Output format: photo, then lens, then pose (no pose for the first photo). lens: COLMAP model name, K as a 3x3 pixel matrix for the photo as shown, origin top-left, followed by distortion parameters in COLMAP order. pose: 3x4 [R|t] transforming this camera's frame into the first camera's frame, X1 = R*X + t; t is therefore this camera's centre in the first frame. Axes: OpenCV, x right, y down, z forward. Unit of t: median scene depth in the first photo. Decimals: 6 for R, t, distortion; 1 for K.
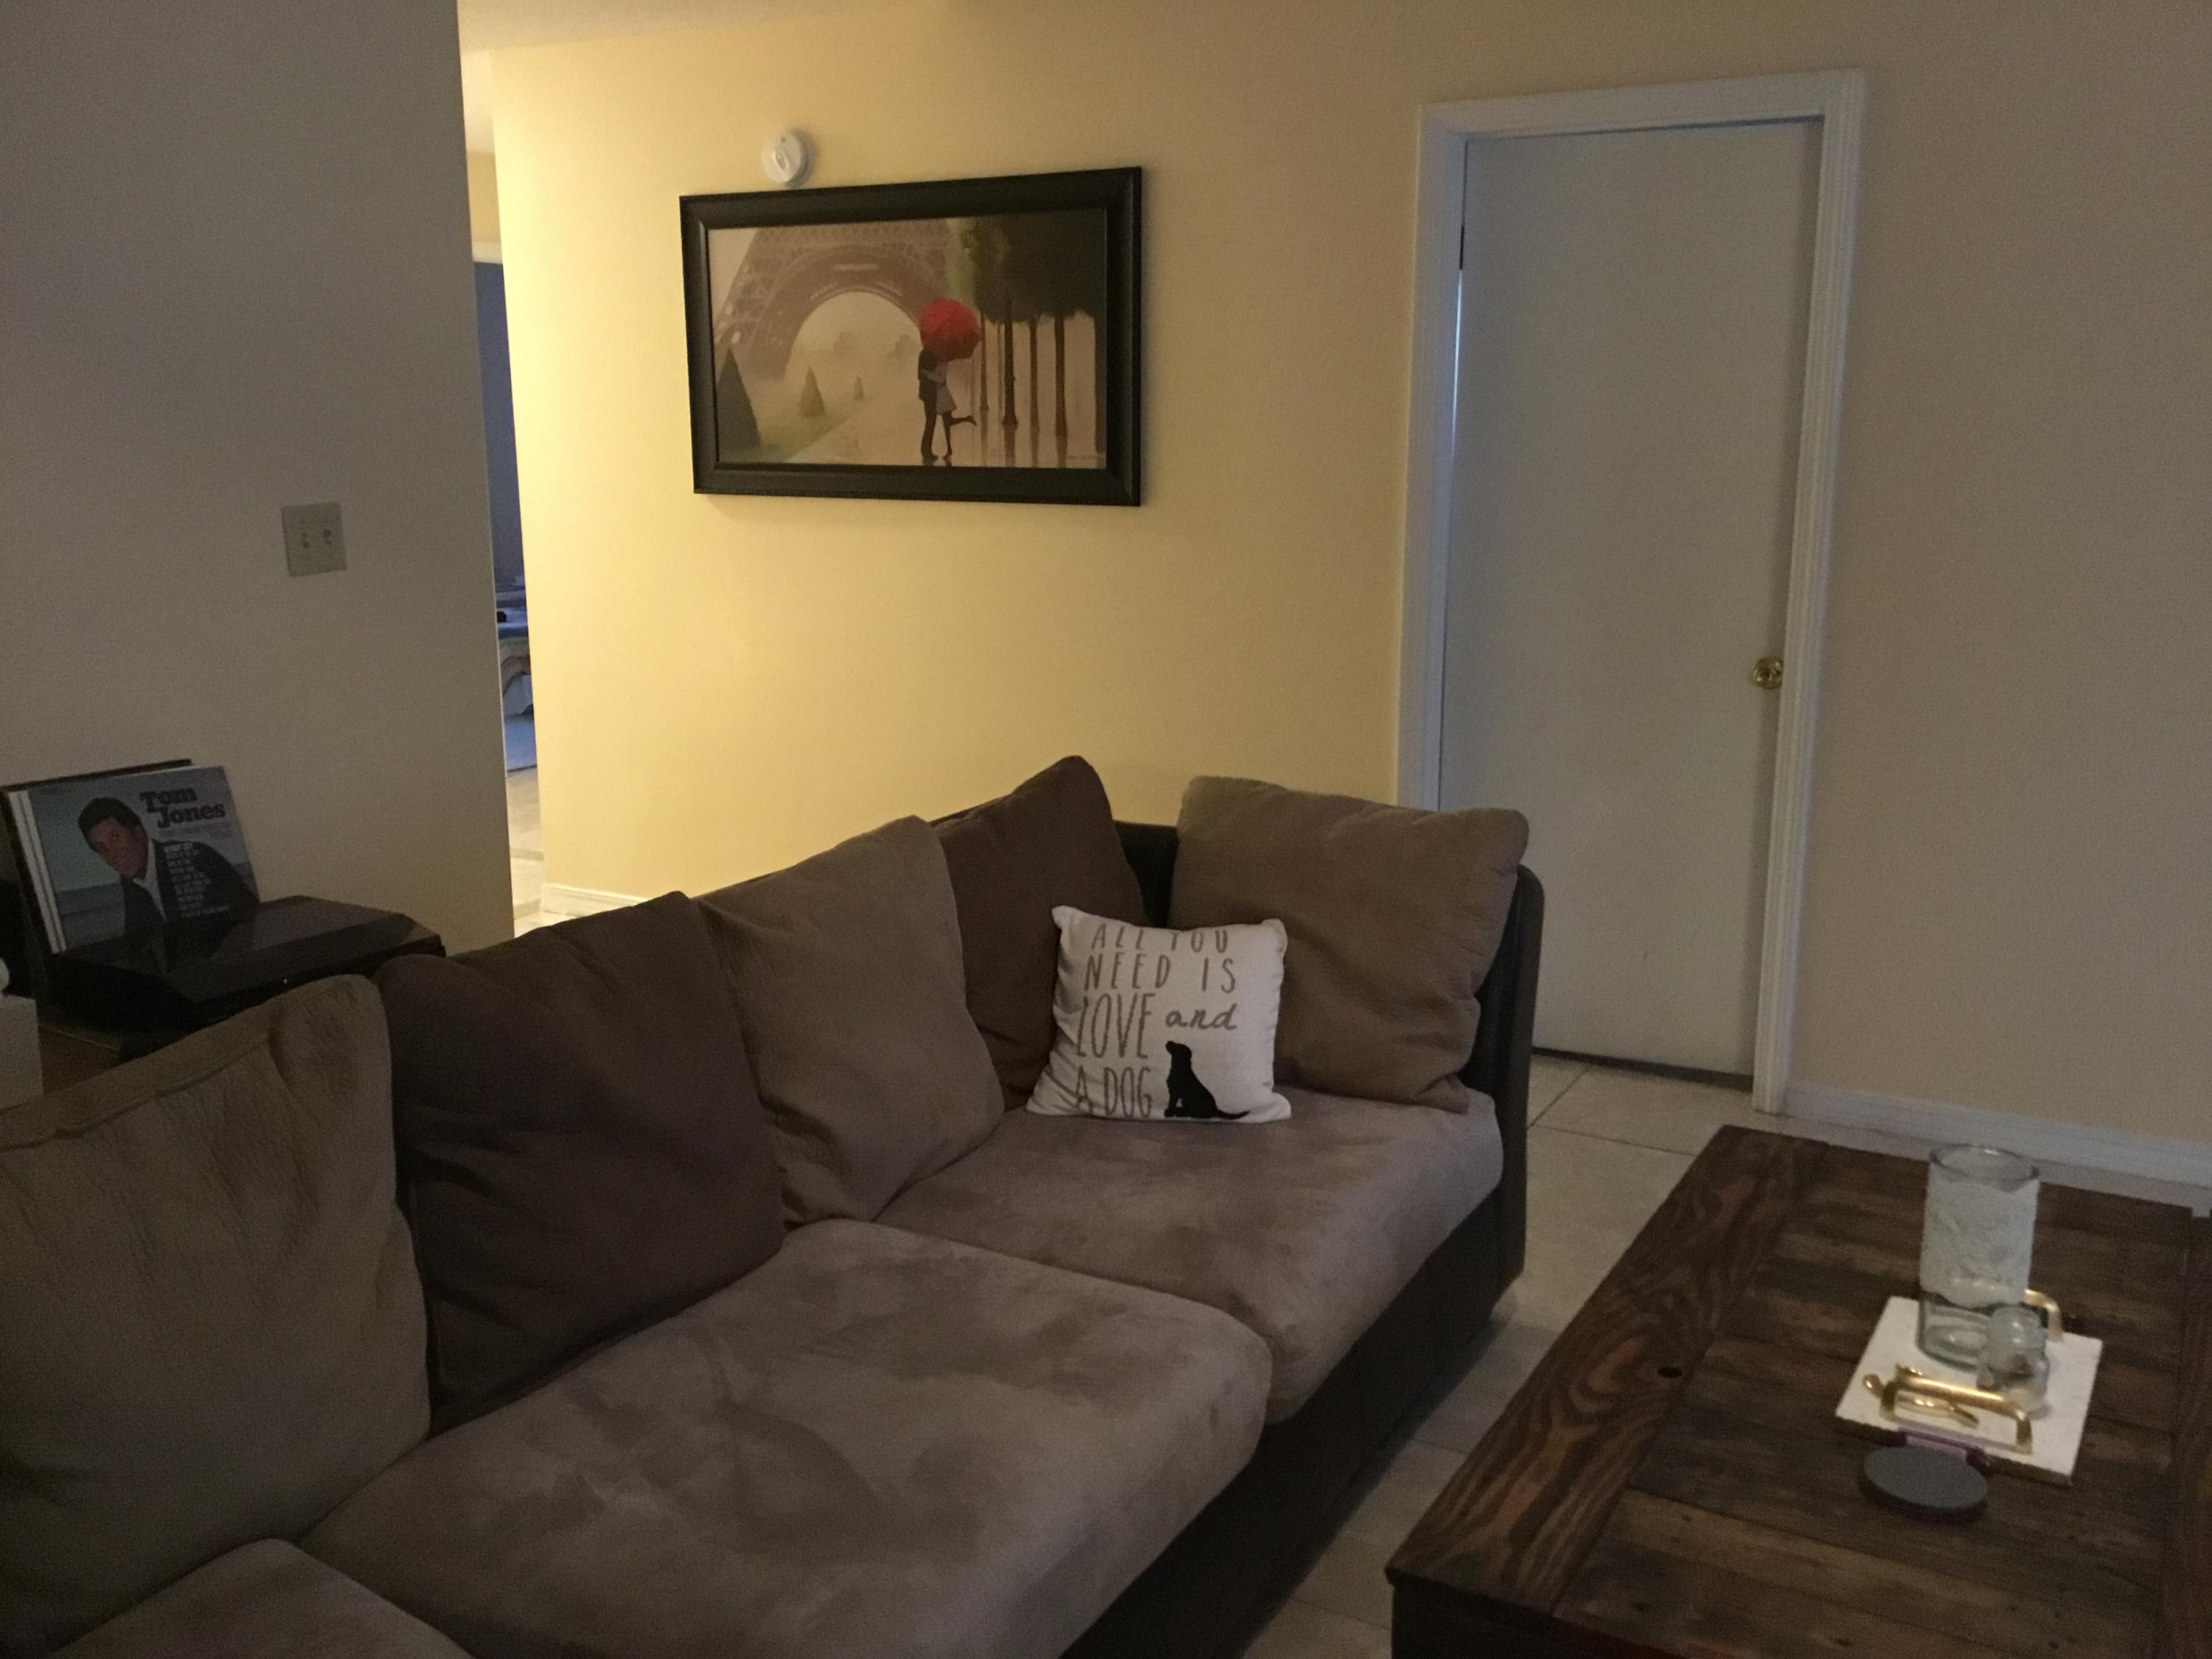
lens RADIAL K [[1990.3, 0, 1119.8], [0, 1990.3, 835.2], [0, 0, 1]] dist [0.117107, -0.188626]
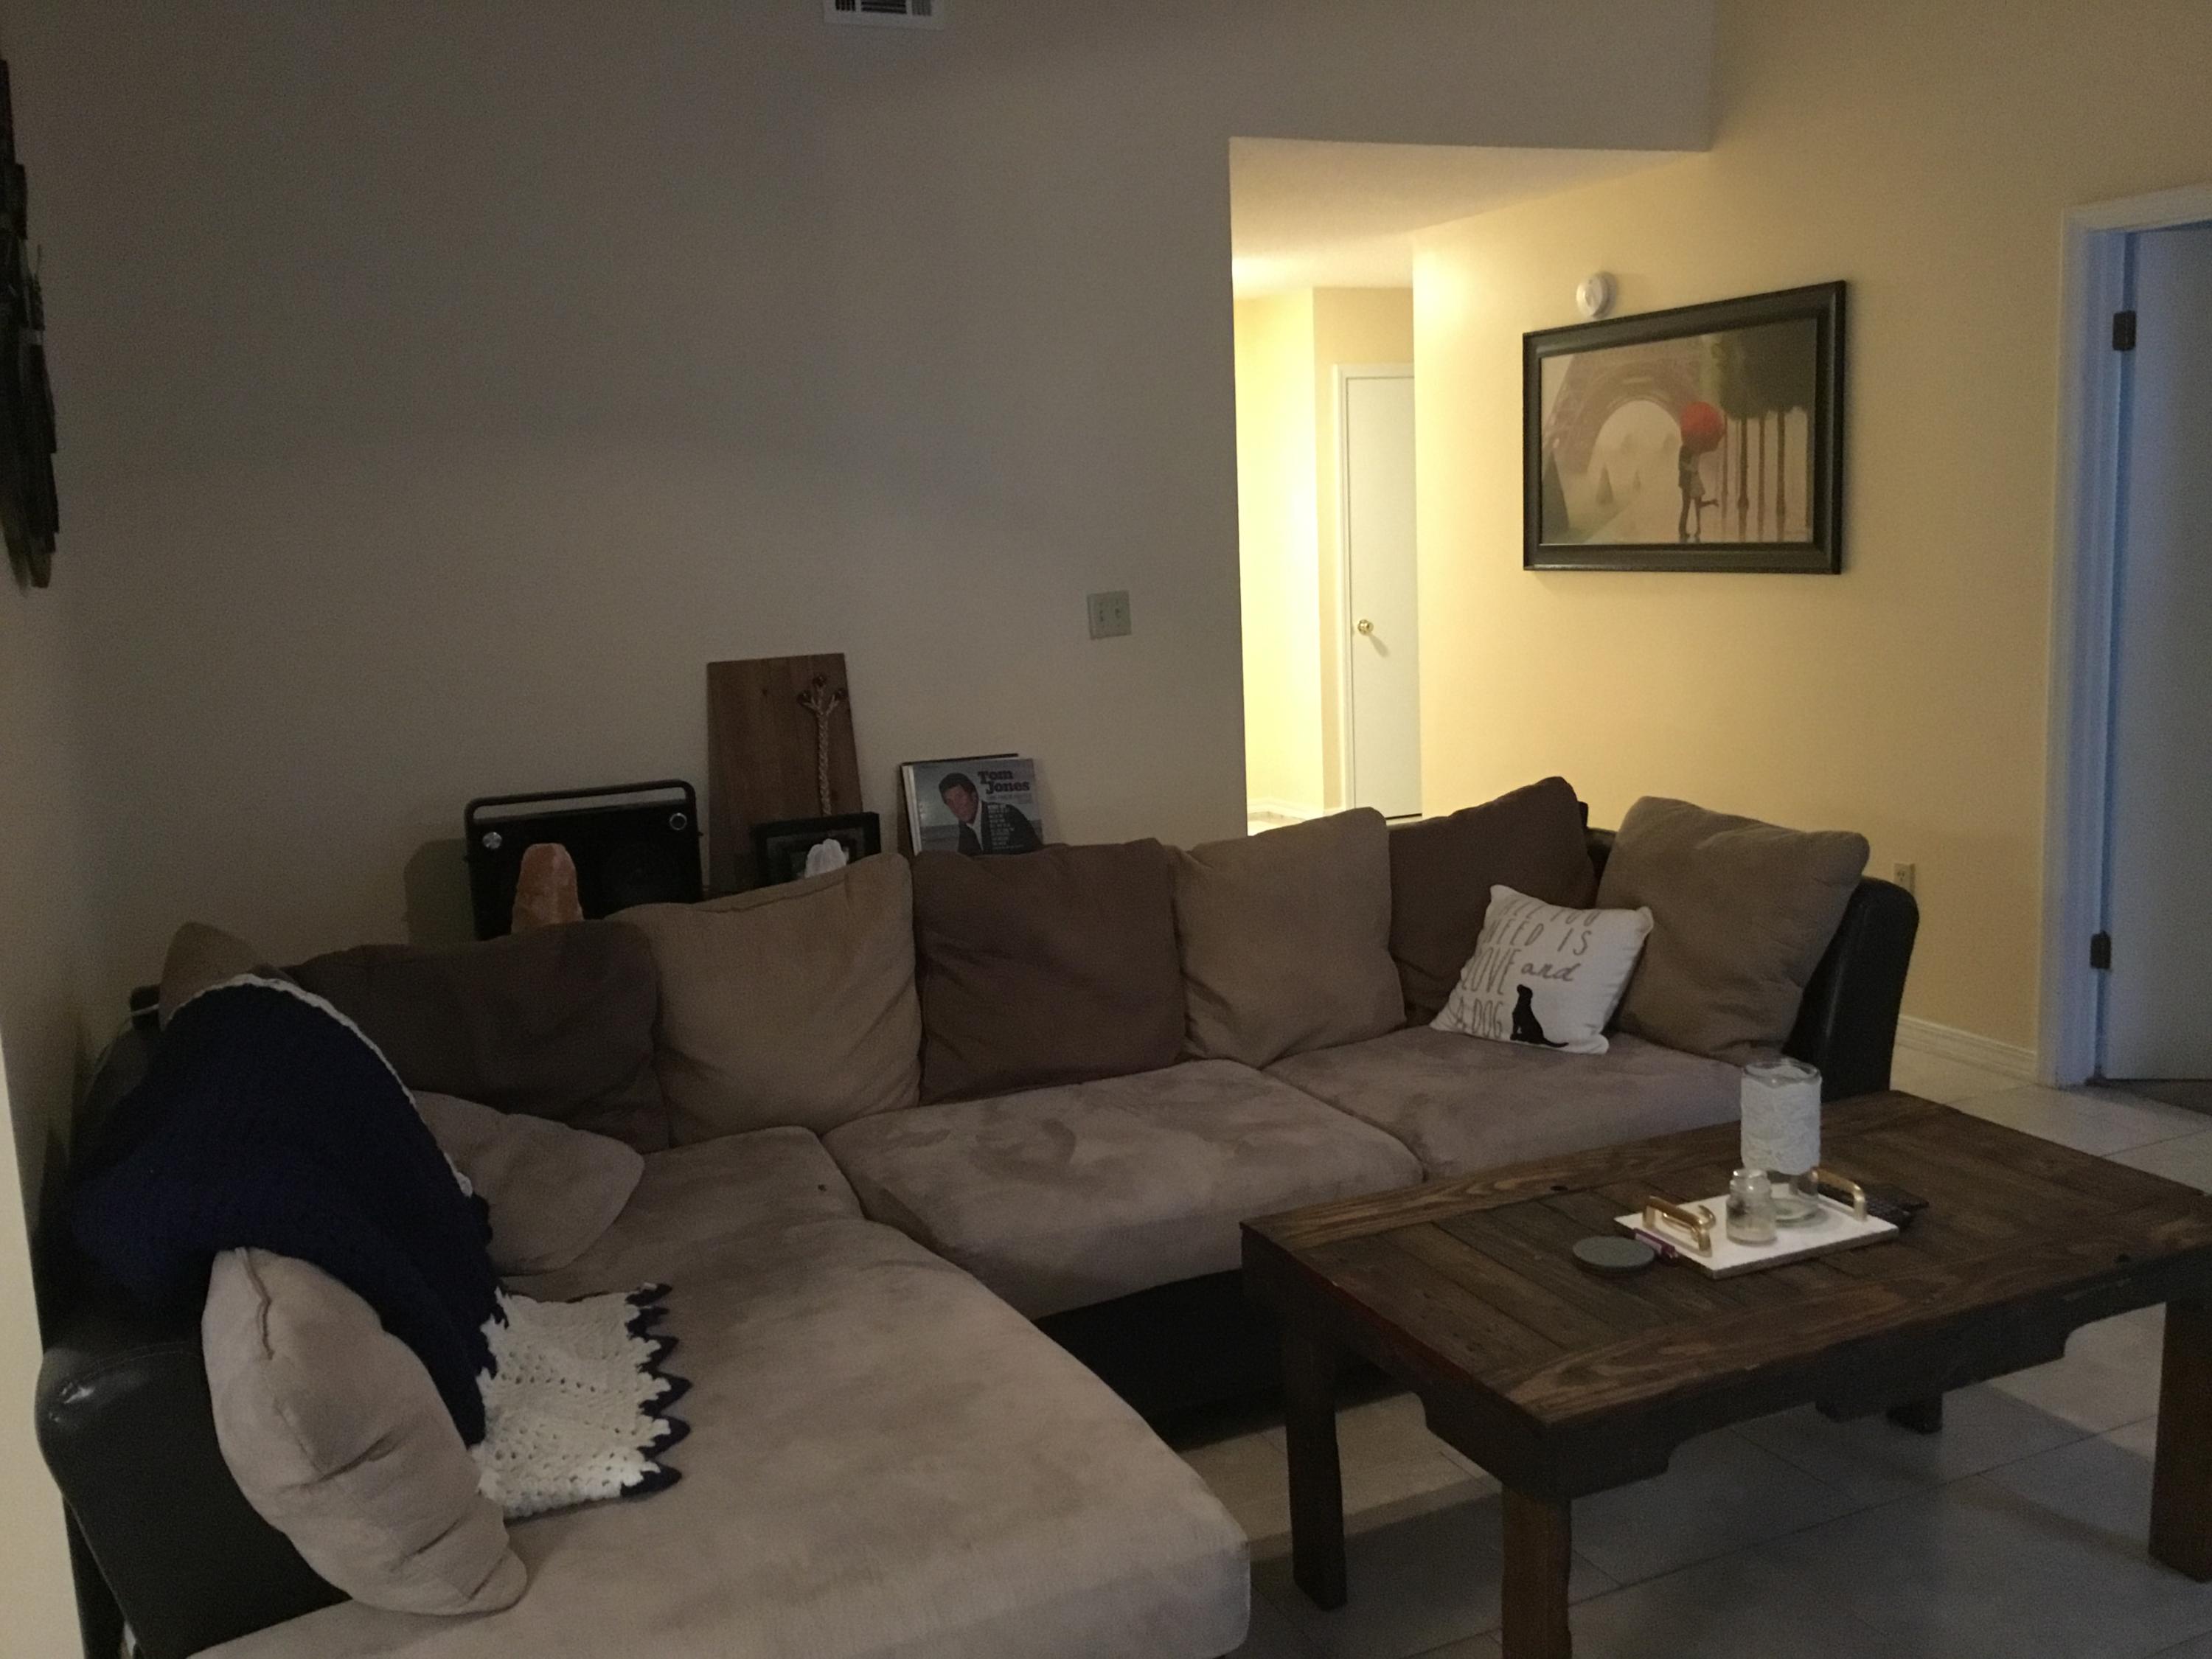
lens RADIAL K [[1990.3, 0, 1084.9], [0, 1990.3, 827.5], [0, 0, 1]] dist [0.117107, -0.188626]
pose [[0.804924, 0.058911, -0.590446, 0.532439], [-0.078749, 0.996863, -0.007894, 0.029706], [0.588128, 0.052851, 0.807039, -0.239639]]
